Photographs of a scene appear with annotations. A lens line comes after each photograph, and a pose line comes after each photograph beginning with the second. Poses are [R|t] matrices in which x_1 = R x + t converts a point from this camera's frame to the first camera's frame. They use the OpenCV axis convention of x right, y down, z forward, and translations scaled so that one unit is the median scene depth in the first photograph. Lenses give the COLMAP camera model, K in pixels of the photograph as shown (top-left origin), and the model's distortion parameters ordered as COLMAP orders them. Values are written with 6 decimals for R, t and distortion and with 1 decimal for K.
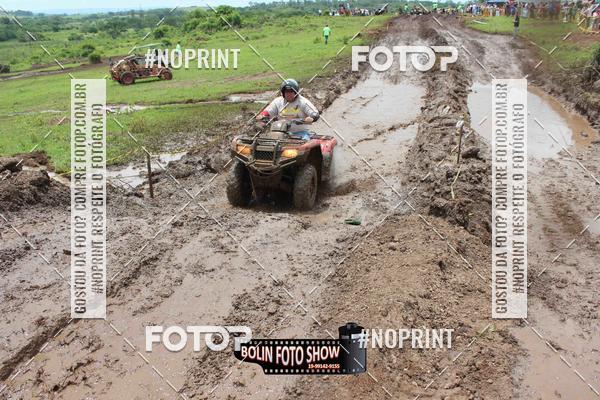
lens RADIAL K [[511.8, 0, 298.3], [0, 511.8, 198.2], [0, 0, 1]] dist [-0.165309, 0.166270]
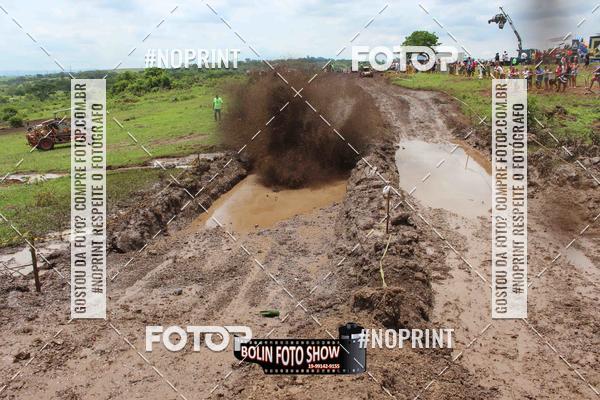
lens RADIAL K [[509.3, 0, 299.3], [0, 509.3, 197.9], [0, 0, 1]] dist [-0.171076, 0.175857]
pose [[0.991189, -0.039717, 0.126359, 0.035823], [0.053324, 0.992915, -0.106191, -0.033763], [-0.121246, 0.111994, 0.986284, 0.083182]]
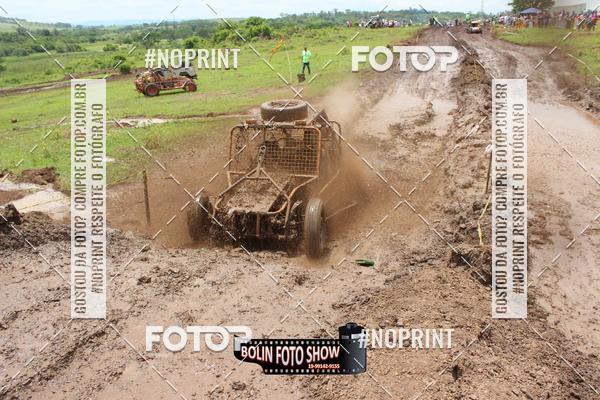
lens RADIAL K [[509.3, 0, 299.3], [0, 509.3, 197.9], [0, 0, 1]] dist [-0.171076, 0.175857]
pose [[0.998375, 0.014806, -0.055022, 0.025417], [-0.015854, 0.999700, -0.018648, -0.029751], [0.054729, 0.019490, 0.998311, 0.073396]]
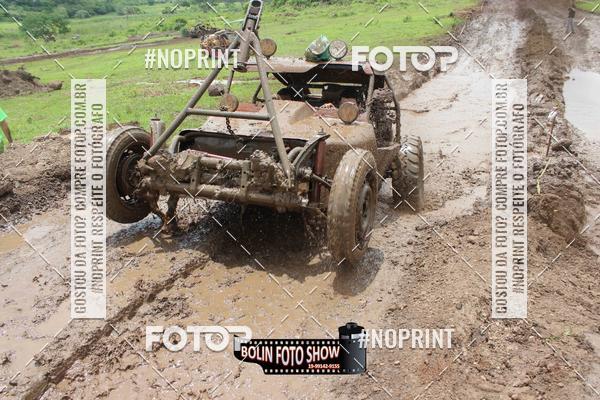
lens RADIAL K [[510.9, 0, 298.4], [0, 510.9, 200.4], [0, 0, 1]] dist [-0.165724, 0.165090]
pose [[0.986172, 0.065330, -0.152304, -0.002301], [-0.057968, 0.996948, 0.052294, -0.004958], [0.155255, -0.042743, 0.986949, -0.010165]]
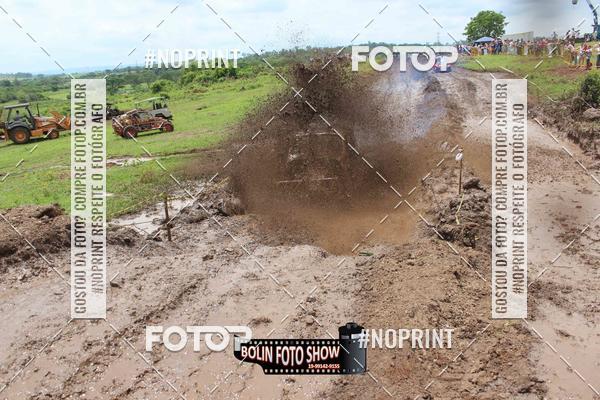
lens RADIAL K [[511.8, 0, 298.3], [0, 511.8, 198.2], [0, 0, 1]] dist [-0.165309, 0.166270]
pose [[0.998709, -0.050781, 0.001578, -0.016770], [0.050718, 0.994689, -0.089561, 0.013017], [0.002979, 0.089525, 0.995980, -0.035122]]
